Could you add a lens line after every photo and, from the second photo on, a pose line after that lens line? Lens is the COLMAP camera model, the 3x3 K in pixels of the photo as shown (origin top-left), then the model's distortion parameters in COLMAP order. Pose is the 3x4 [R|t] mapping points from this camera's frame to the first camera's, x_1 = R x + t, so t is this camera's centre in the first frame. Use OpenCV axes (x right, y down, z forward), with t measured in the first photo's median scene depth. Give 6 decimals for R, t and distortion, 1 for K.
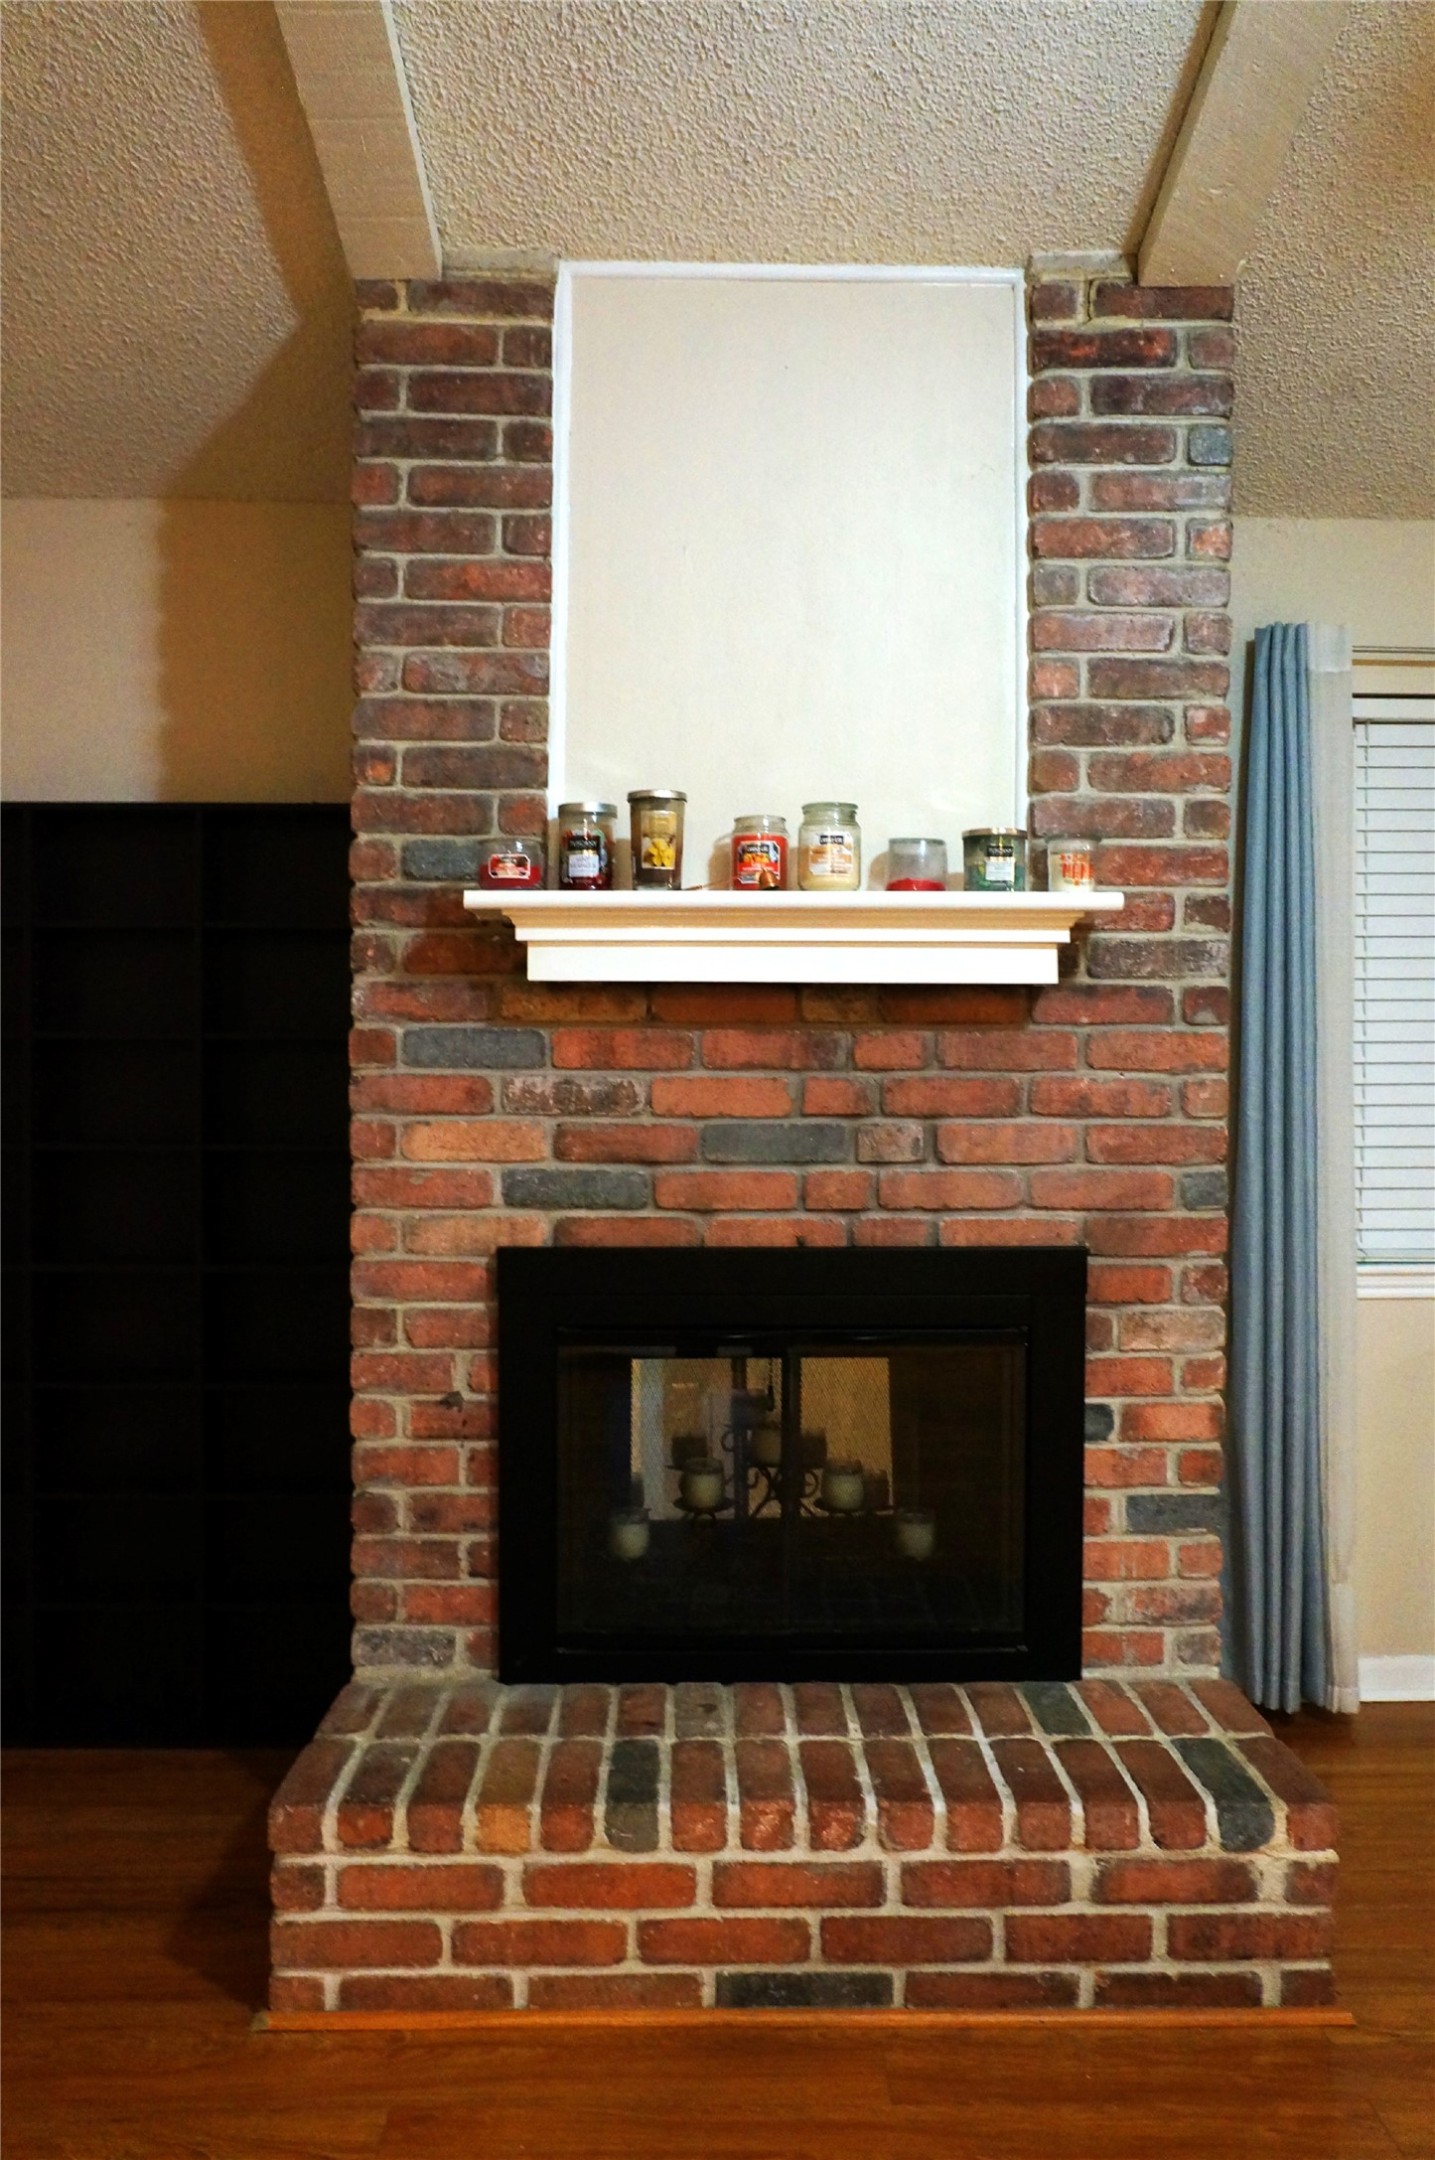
lens RADIAL K [[1672.3, 0, 737.3], [0, 1672.3, 1068.4], [0, 0, 1]] dist [-0.037883, 0.022420]
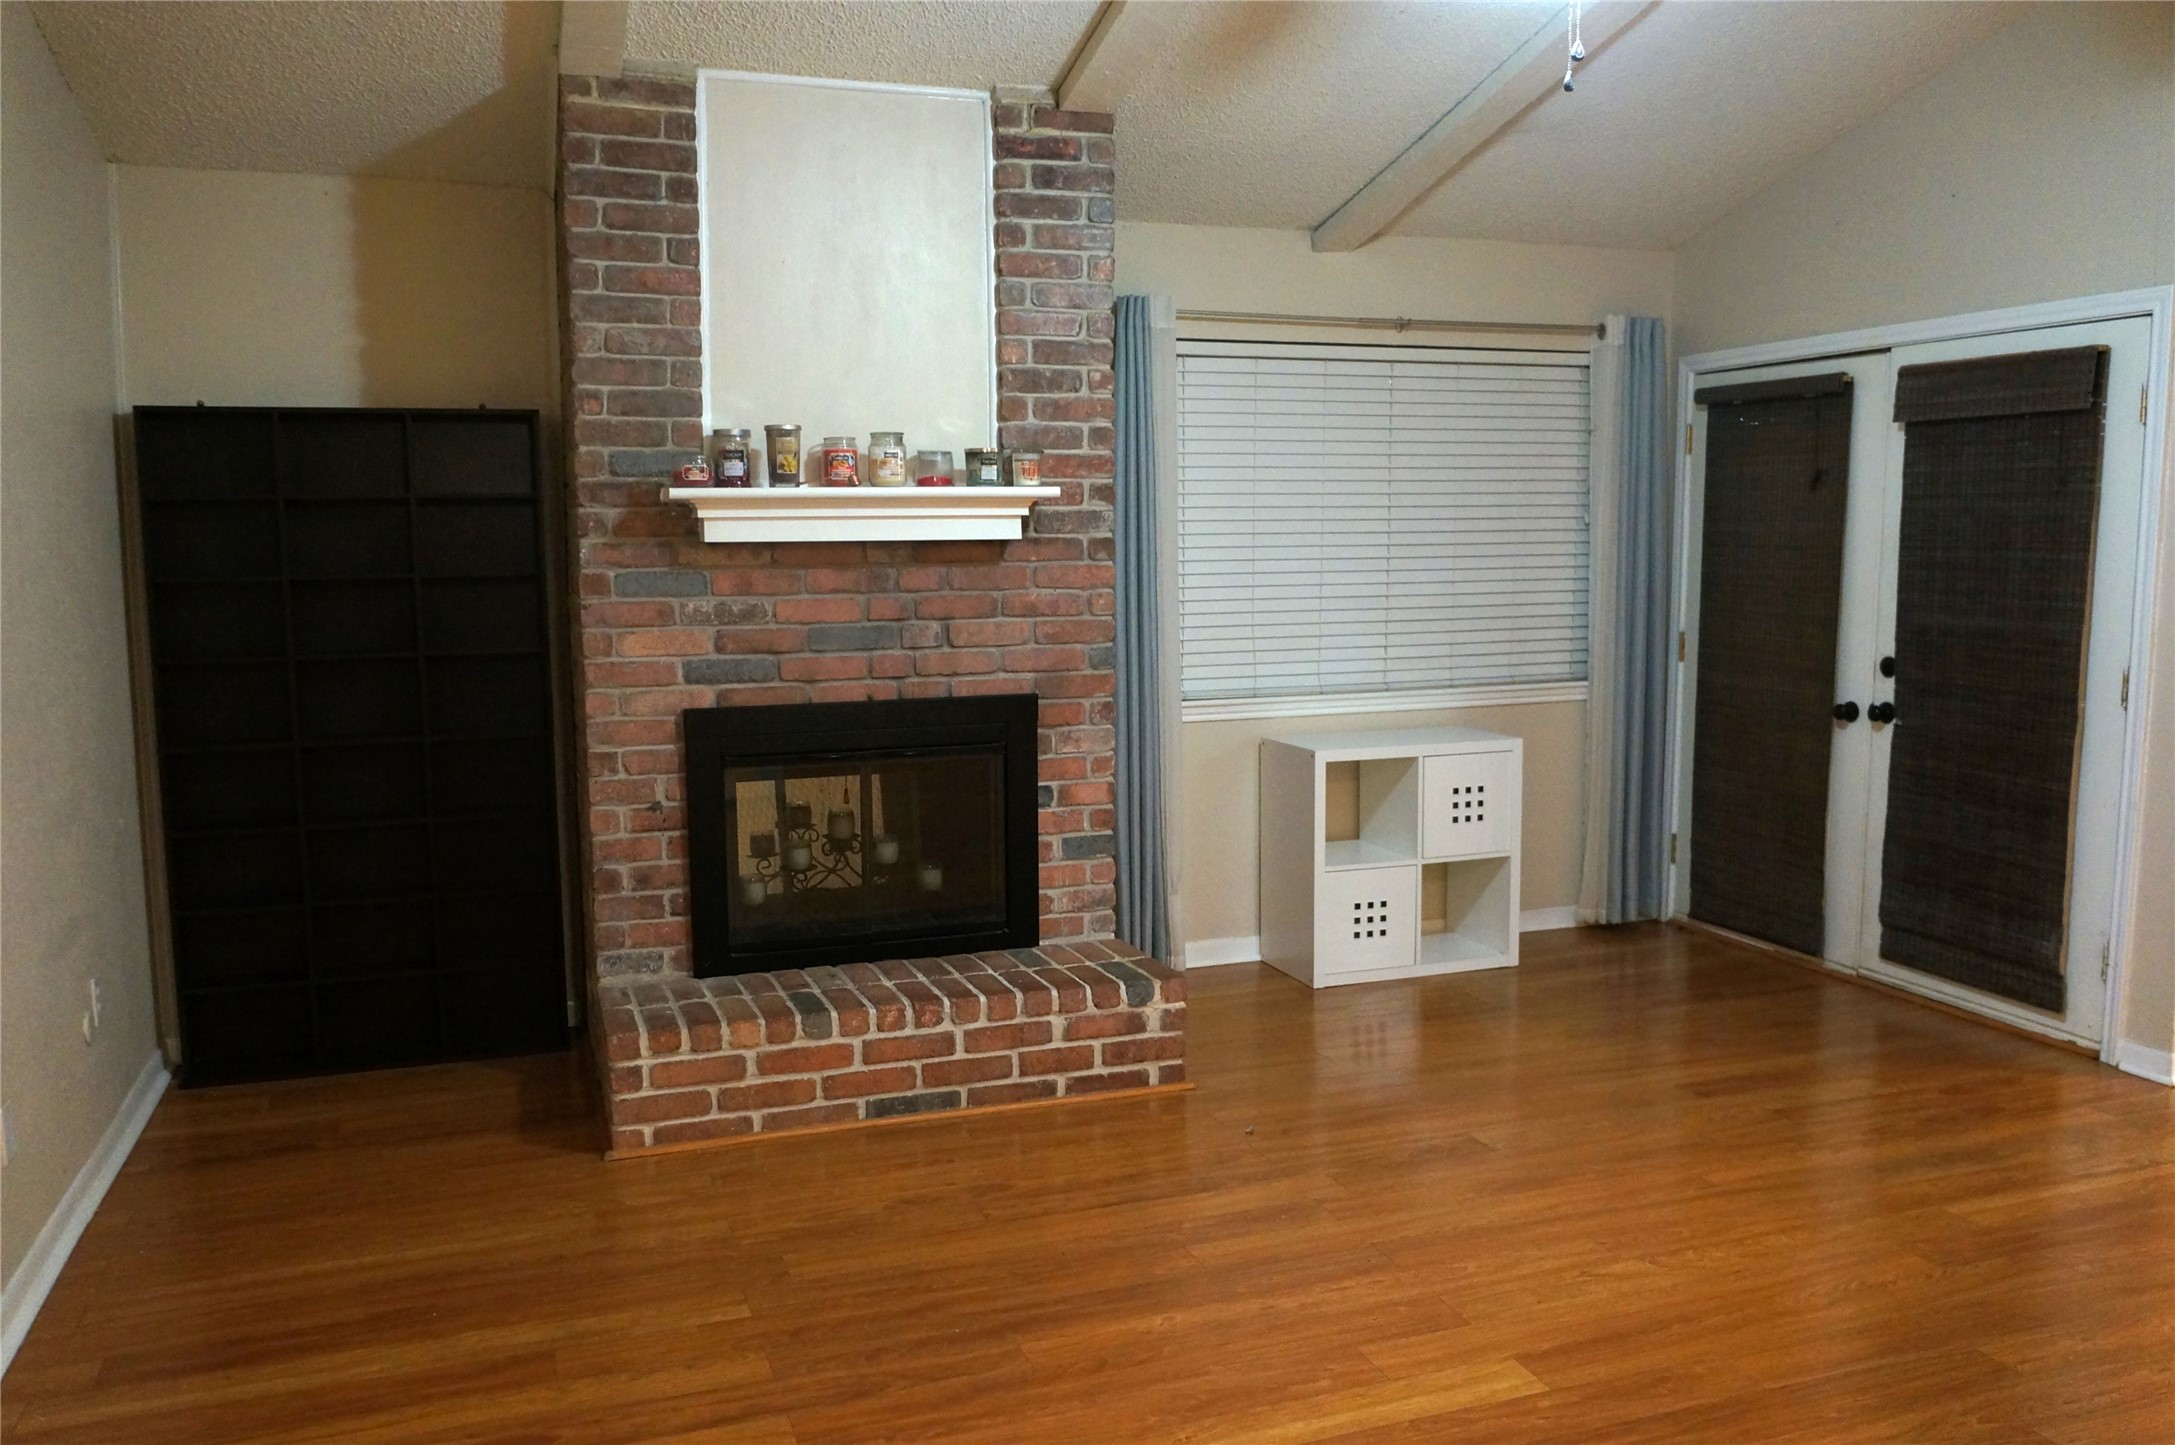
lens RADIAL K [[1683.9, 0, 1075.6], [0, 1683.9, 727.4], [0, 0, 1]] dist [-0.037883, 0.022420]
pose [[0.950199, -0.048941, 0.307776, -0.281236], [0.015227, 0.993704, 0.111002, -0.047879], [-0.311270, -0.100787, 0.944962, -0.630407]]
